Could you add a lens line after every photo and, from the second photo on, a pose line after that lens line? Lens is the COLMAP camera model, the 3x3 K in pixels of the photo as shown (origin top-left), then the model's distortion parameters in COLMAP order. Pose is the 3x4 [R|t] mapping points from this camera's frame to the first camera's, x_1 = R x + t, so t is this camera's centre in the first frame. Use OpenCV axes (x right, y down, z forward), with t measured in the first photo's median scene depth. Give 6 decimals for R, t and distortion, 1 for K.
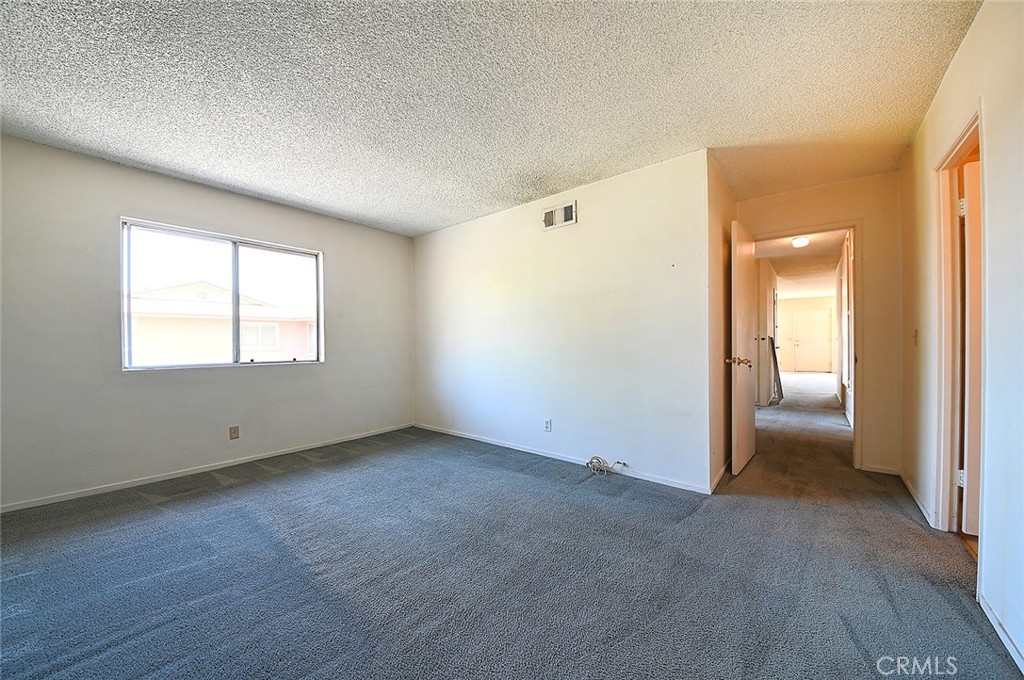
lens RADIAL K [[367.0, 0, 514.3], [0, 367.0, 338.9], [0, 0, 1]] dist [-0.002326, -0.000101]
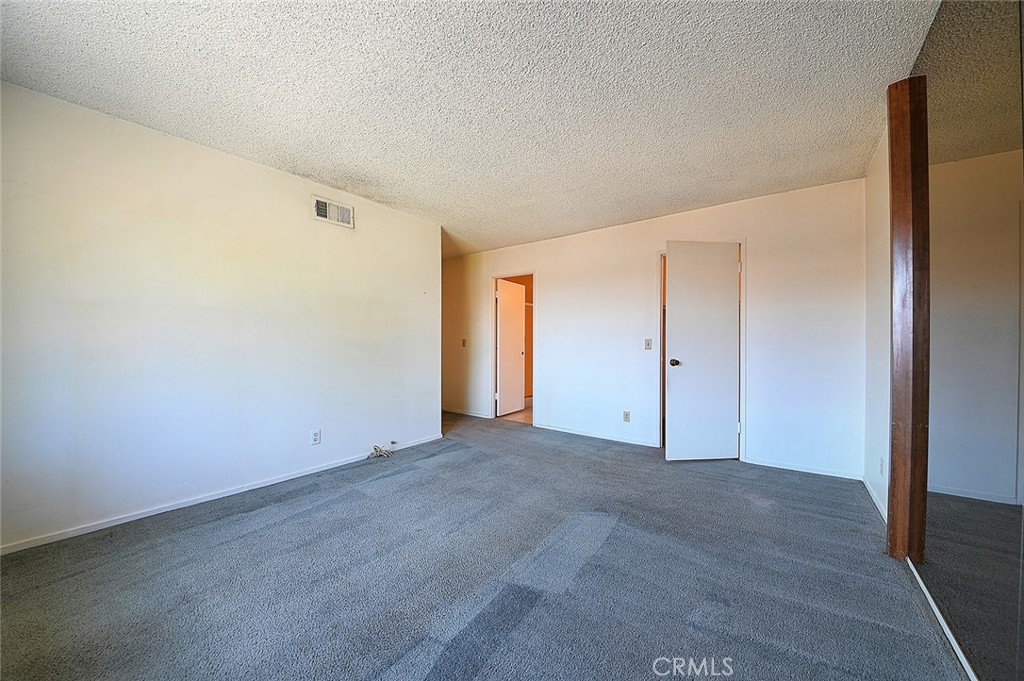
lens RADIAL K [[367.0, 0, 514.5], [0, 367.0, 345.8], [0, 0, 1]] dist [-0.002326, -0.000101]
pose [[-0.043457, 0.002682, 0.999052, -0.913972], [-0.006079, 0.999977, -0.002949, 0.012597], [-0.999037, -0.006201, -0.043440, 0.614084]]
